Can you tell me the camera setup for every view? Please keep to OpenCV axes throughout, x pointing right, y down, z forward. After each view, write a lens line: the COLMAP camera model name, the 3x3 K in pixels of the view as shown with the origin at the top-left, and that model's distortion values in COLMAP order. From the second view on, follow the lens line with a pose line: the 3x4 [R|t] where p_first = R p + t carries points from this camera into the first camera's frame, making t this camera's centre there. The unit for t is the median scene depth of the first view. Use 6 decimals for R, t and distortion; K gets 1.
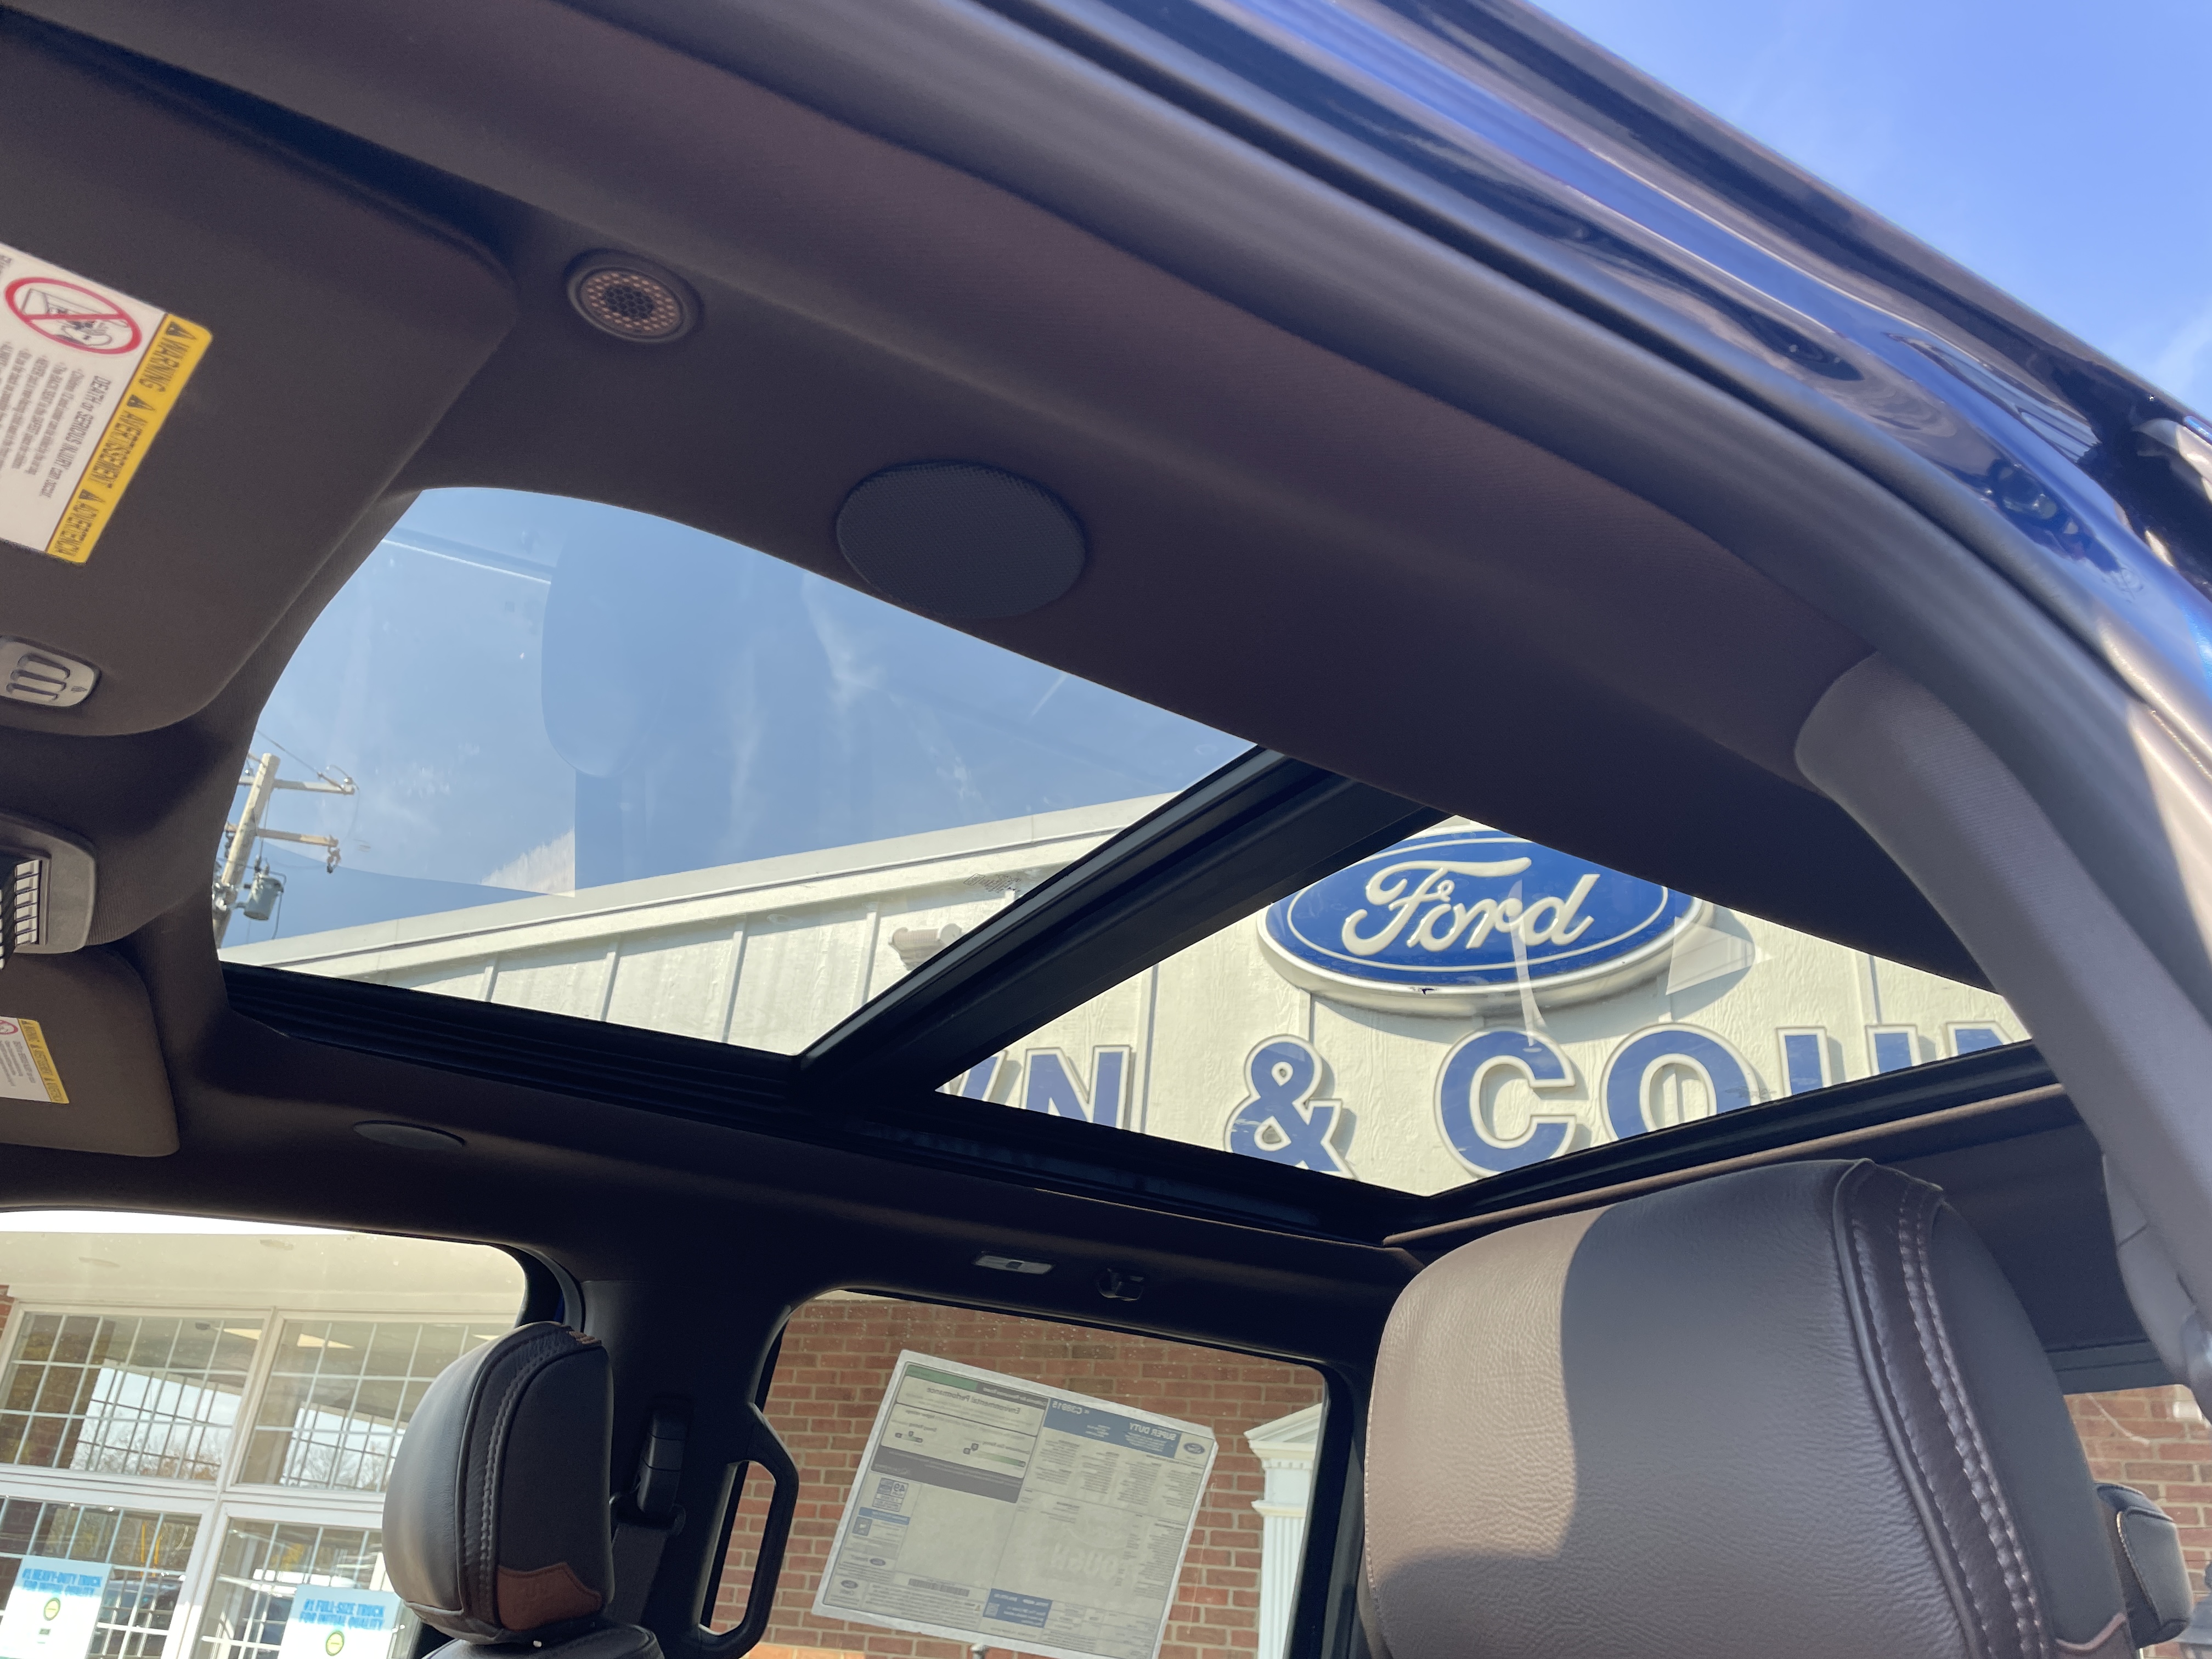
lens RADIAL K [[1677.1, 0, 1114.2], [0, 1677.1, 826.6], [0, 0, 1]] dist [0.085952, -0.104645]
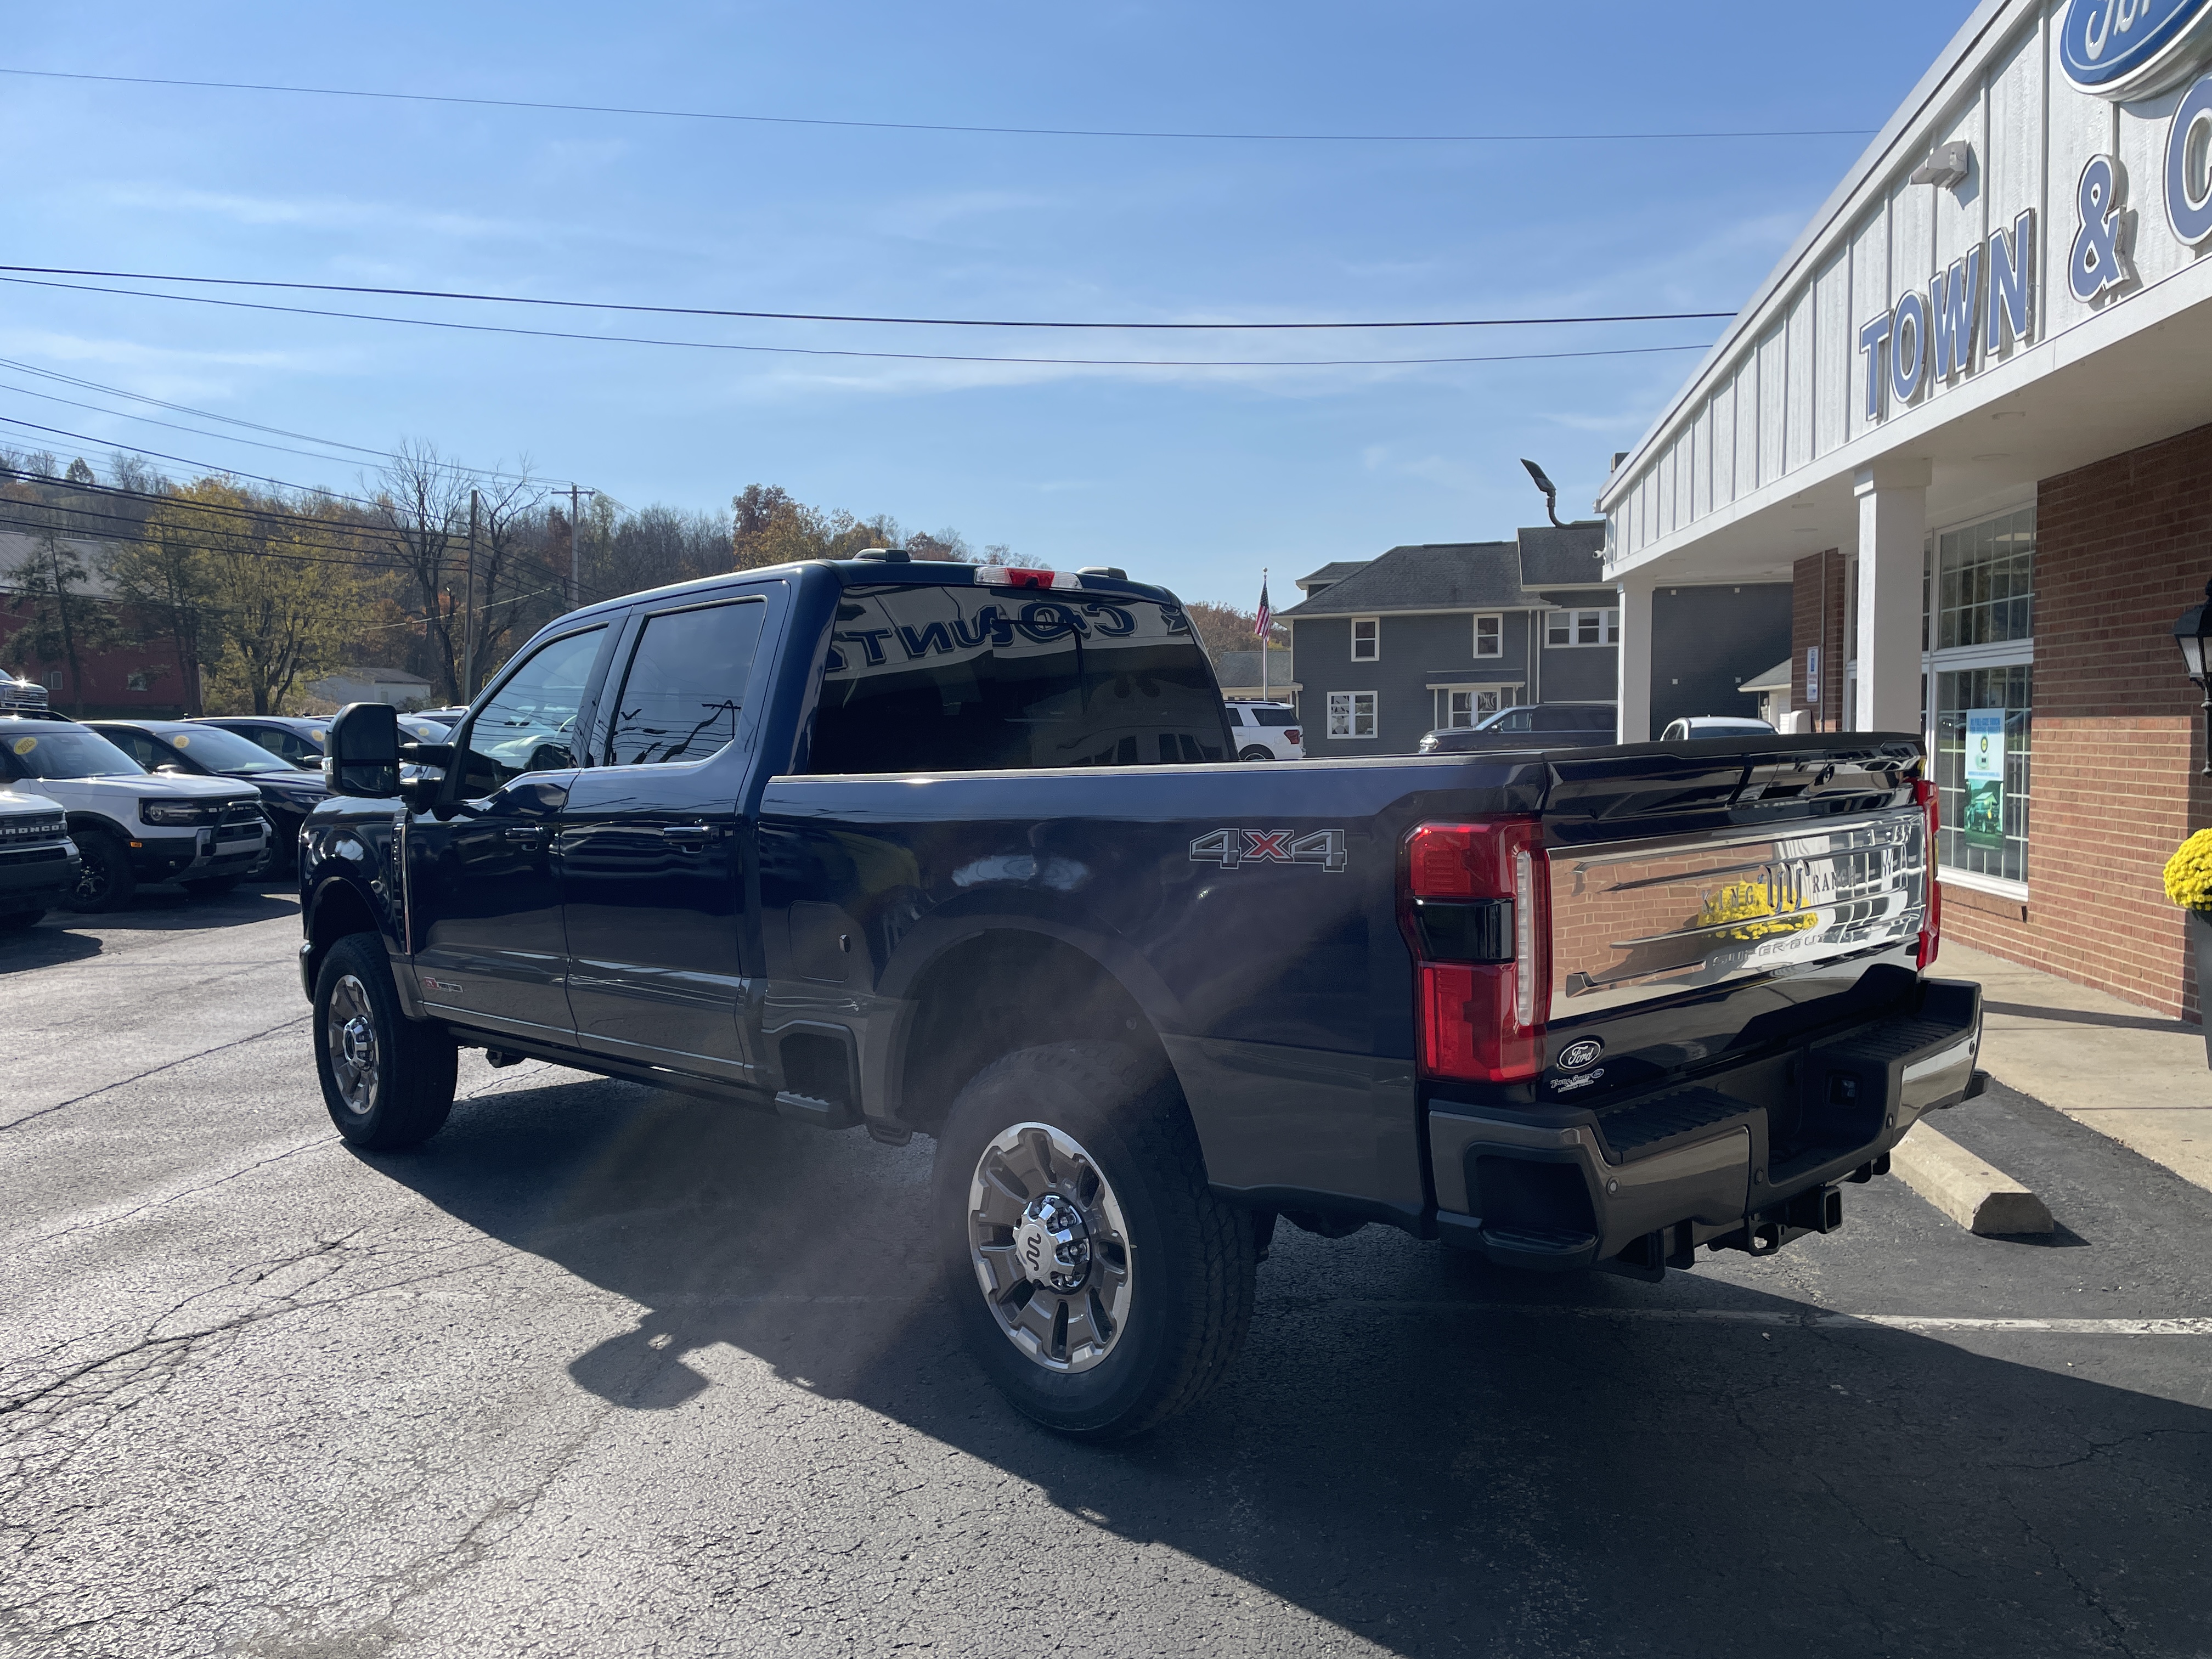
lens RADIAL K [[1650.3, 0, 1109.3], [0, 1650.3, 869.6], [0, 0, 1]] dist [0.070606, -0.087248]
pose [[0.219333, -0.006437, -0.975629, 3.047963], [0.458489, 0.883363, 0.097245, 0.421599], [0.861209, -0.468644, 0.196702, 0.218244]]
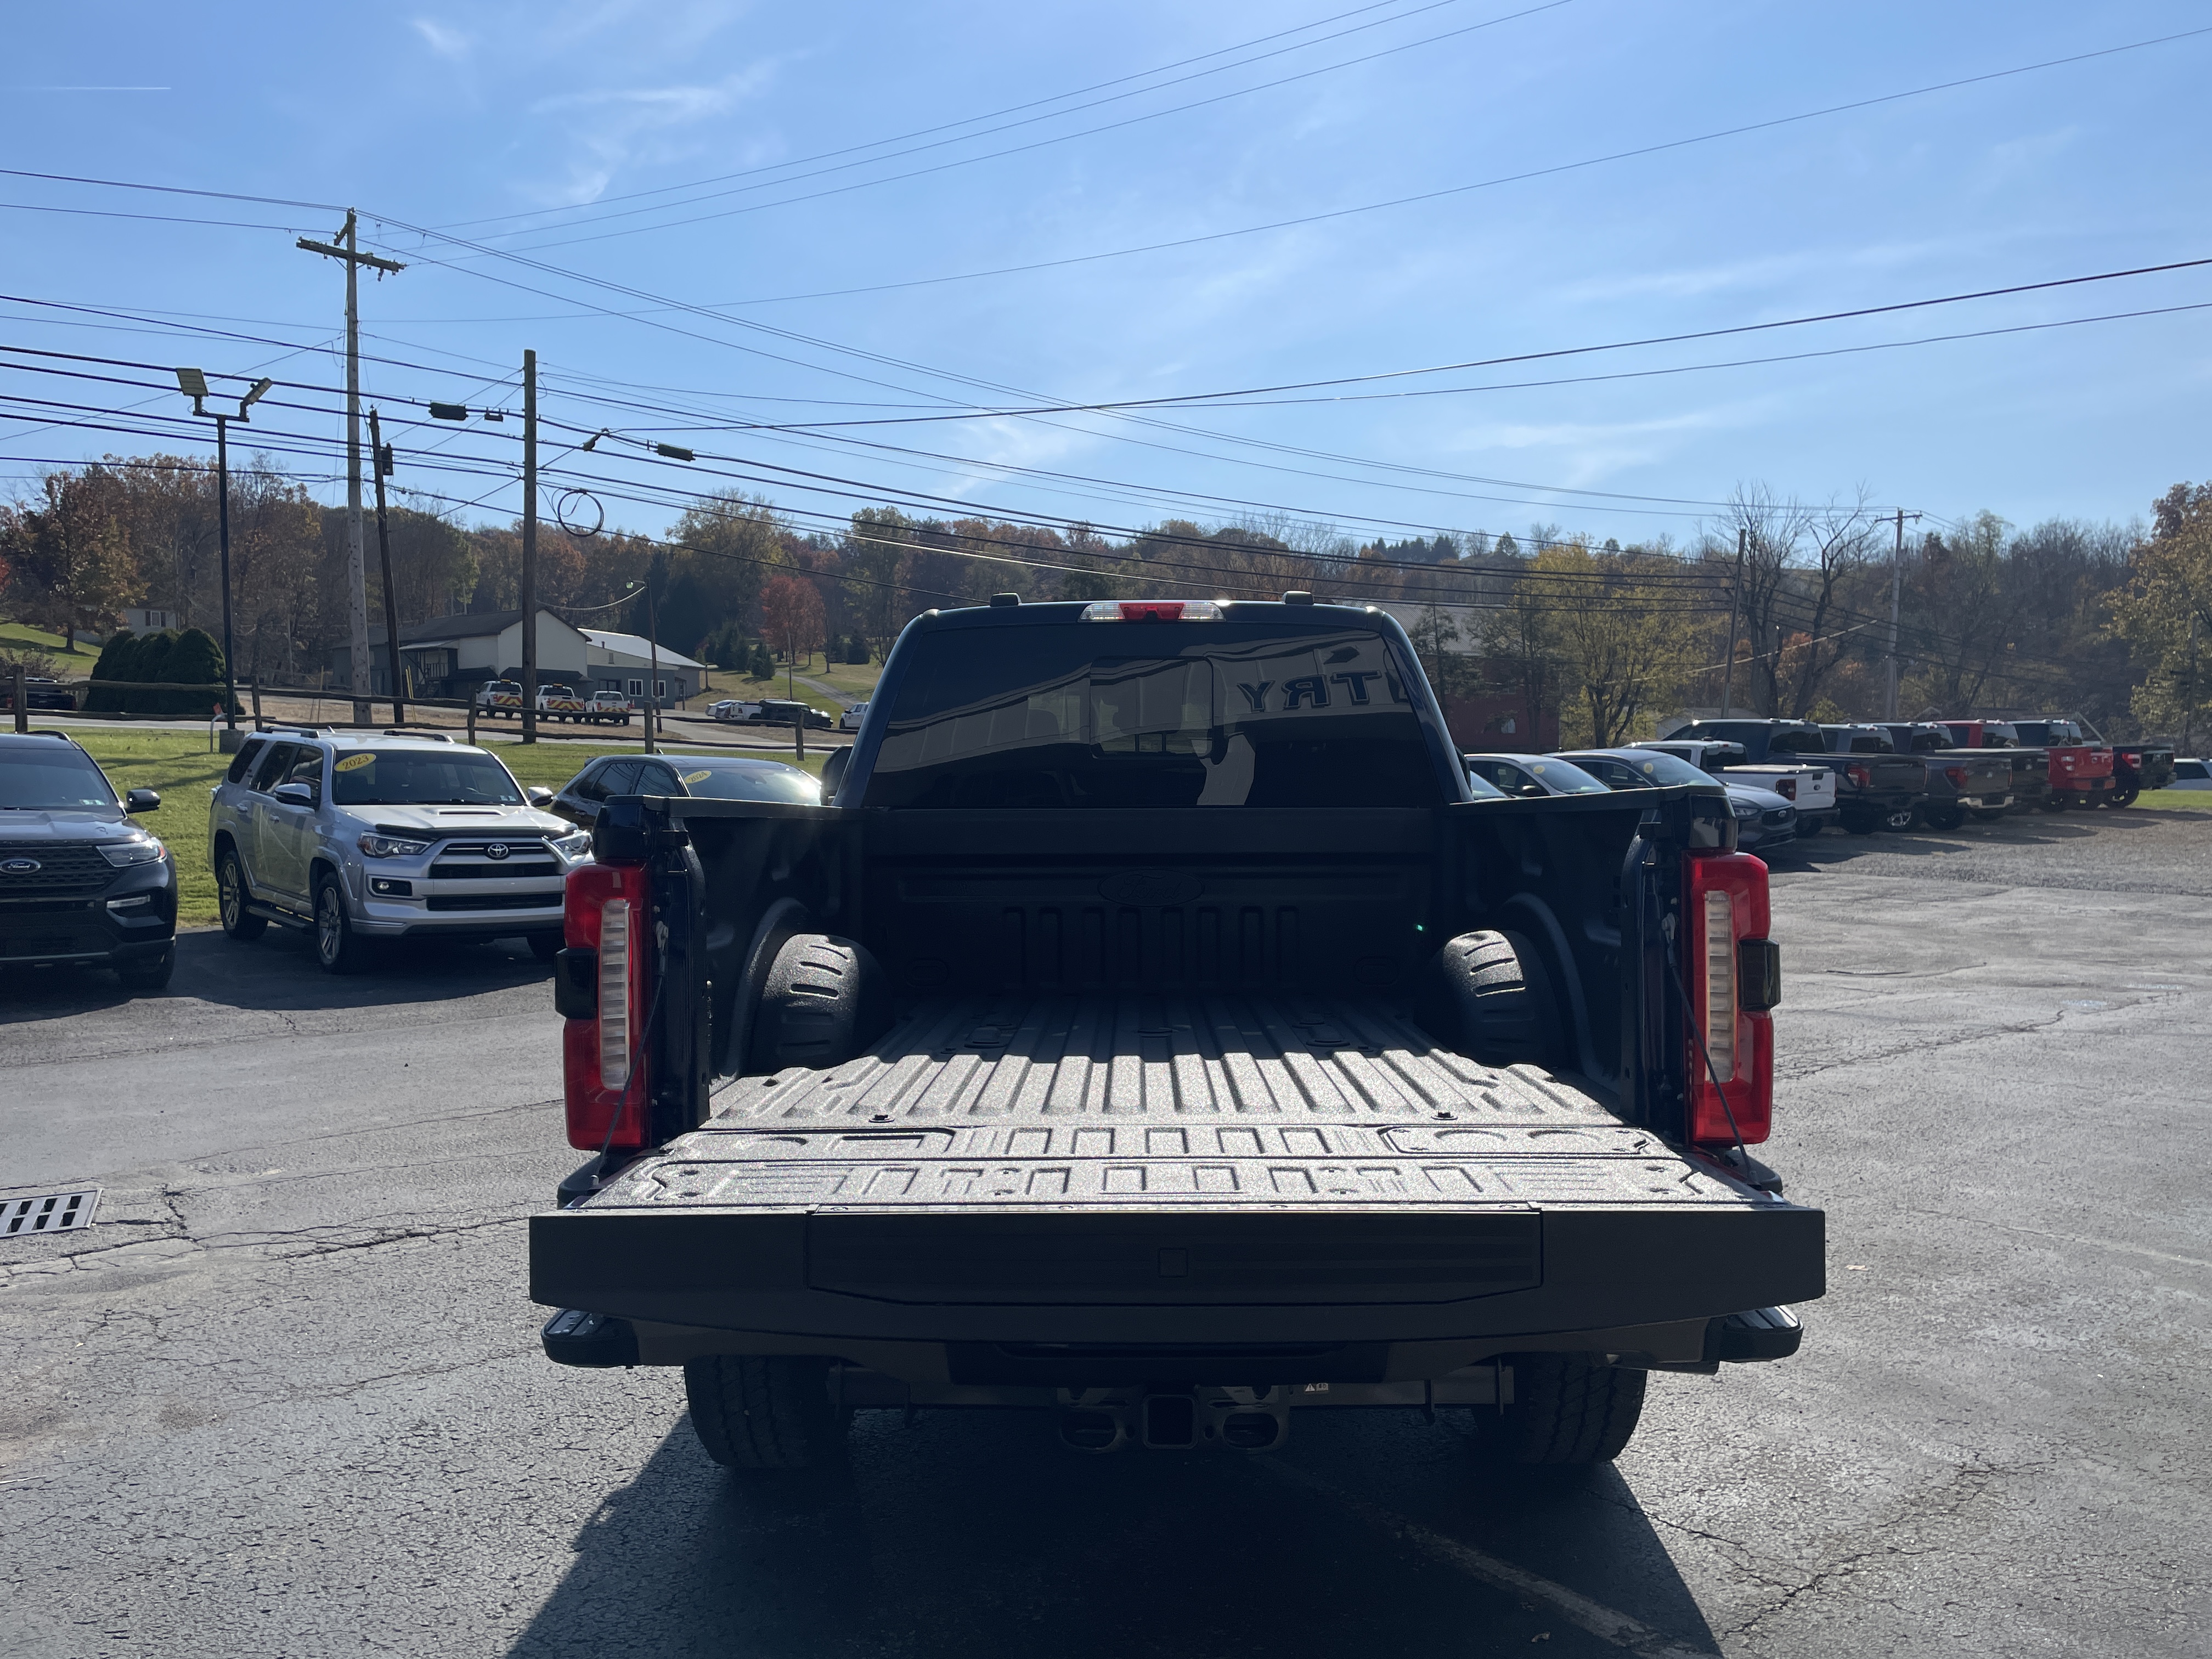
lens RADIAL K [[1650.3, 0, 1109.3], [0, 1650.3, 869.6], [0, 0, 1]] dist [0.070606, -0.087248]
pose [[-0.523455, -0.036750, -0.851260, 2.624658], [0.340761, 0.906664, -0.248681, 1.177805], [0.780946, -0.420249, -0.462075, 1.782553]]
